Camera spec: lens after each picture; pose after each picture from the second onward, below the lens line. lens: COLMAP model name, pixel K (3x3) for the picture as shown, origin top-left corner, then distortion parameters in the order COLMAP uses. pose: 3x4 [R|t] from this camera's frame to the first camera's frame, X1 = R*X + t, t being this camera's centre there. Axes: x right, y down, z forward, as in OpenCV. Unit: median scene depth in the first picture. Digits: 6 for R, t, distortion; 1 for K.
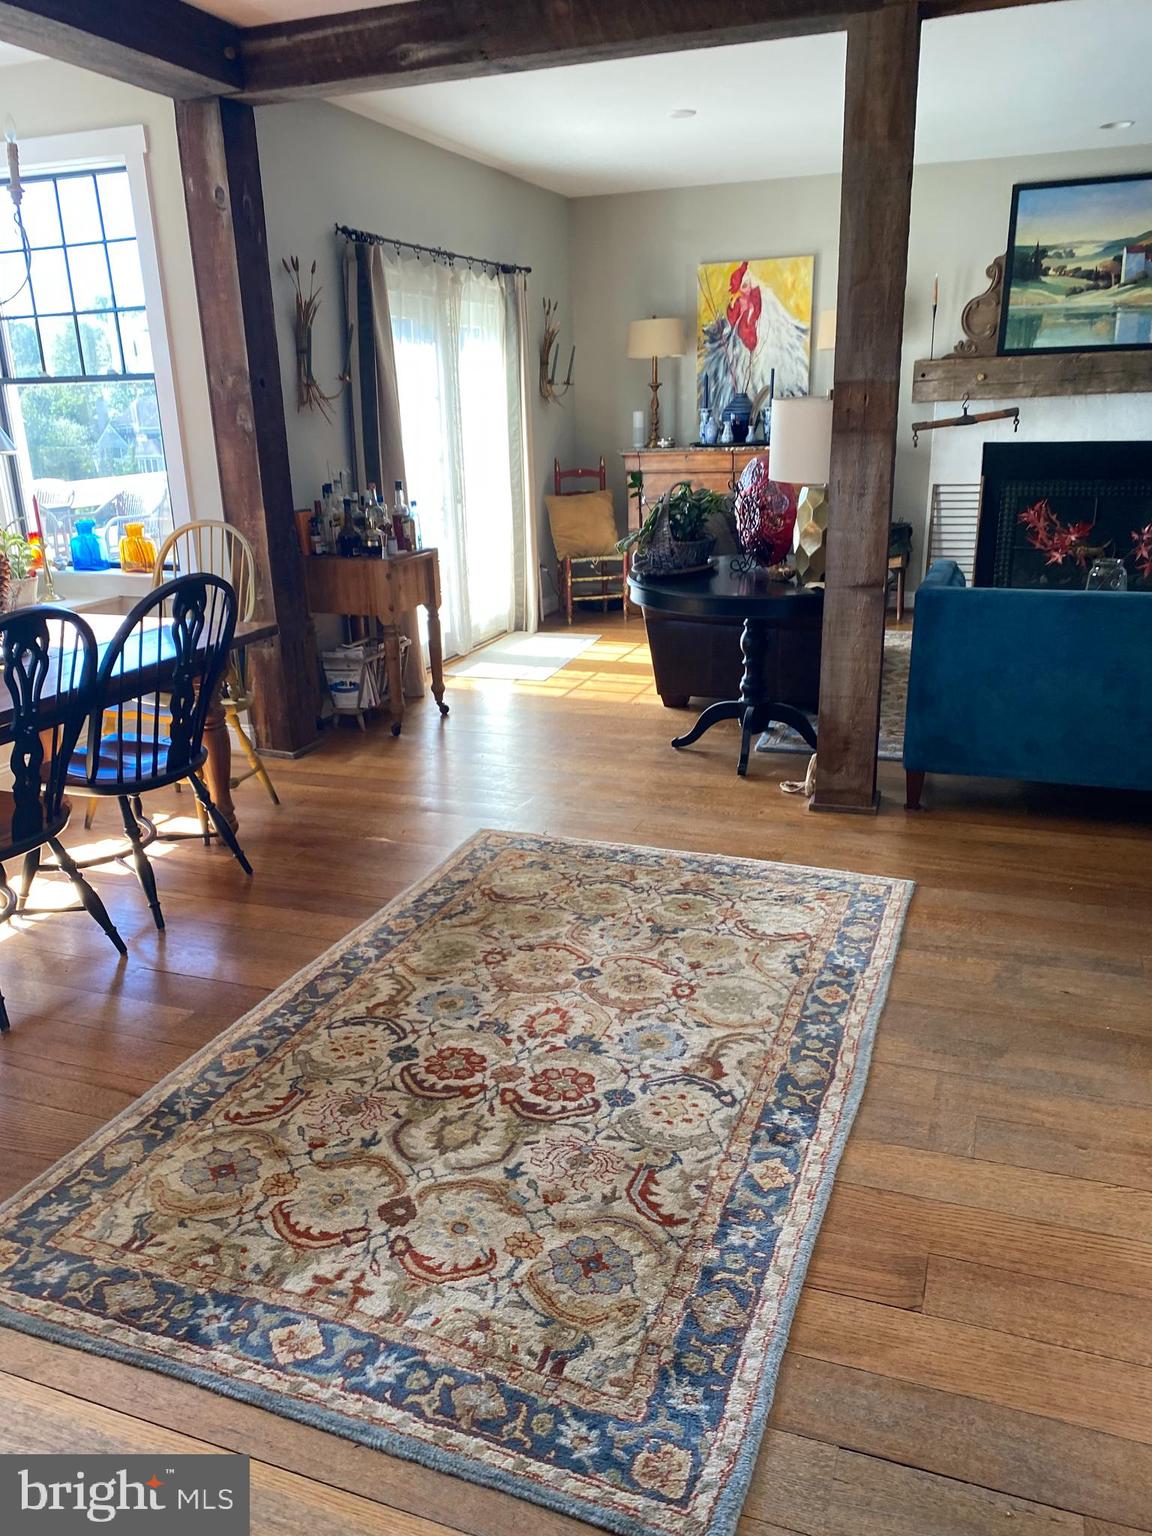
lens RADIAL K [[1160.0, 0, 569.3], [0, 1160.0, 768.4], [0, 0, 1]] dist [0.023035, -0.021449]
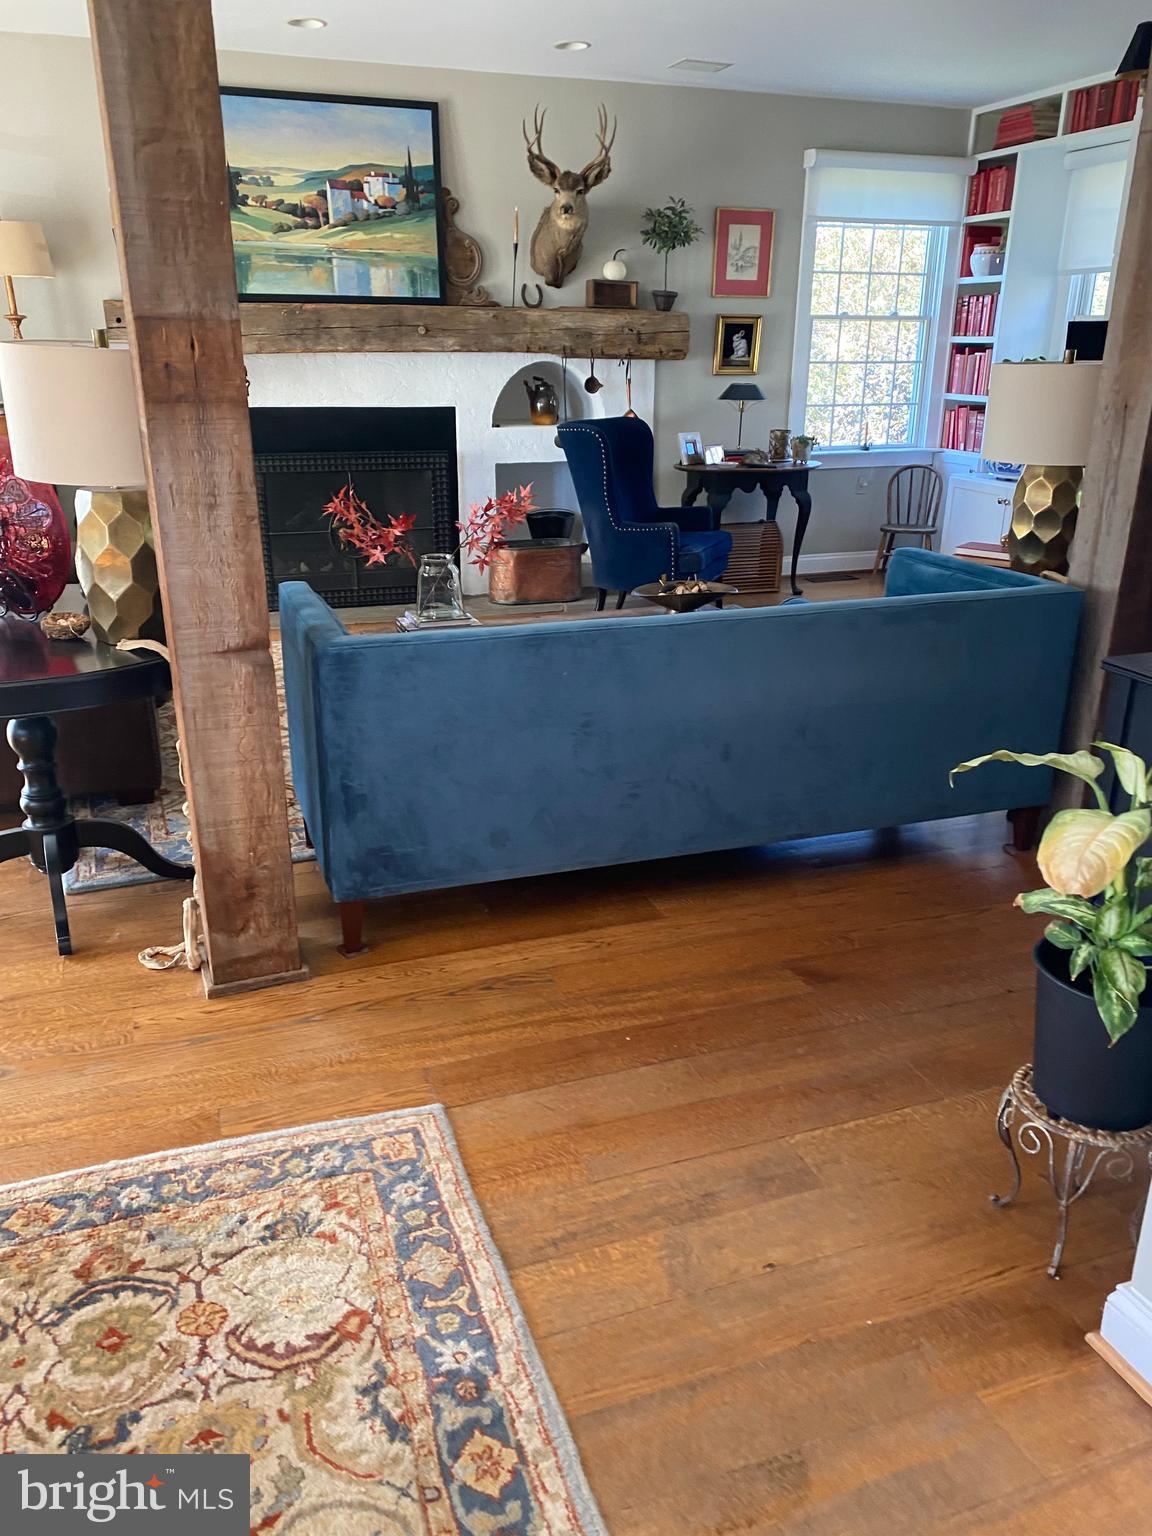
lens RADIAL K [[1160.0, 0, 581.9], [0, 1160.0, 794.0], [0, 0, 1]] dist [0.023035, -0.021449]
pose [[0.764972, -0.201666, 0.611677, -0.006149], [0.168895, 0.979291, 0.111643, -0.110836], [-0.621524, 0.017905, 0.783190, 0.363019]]
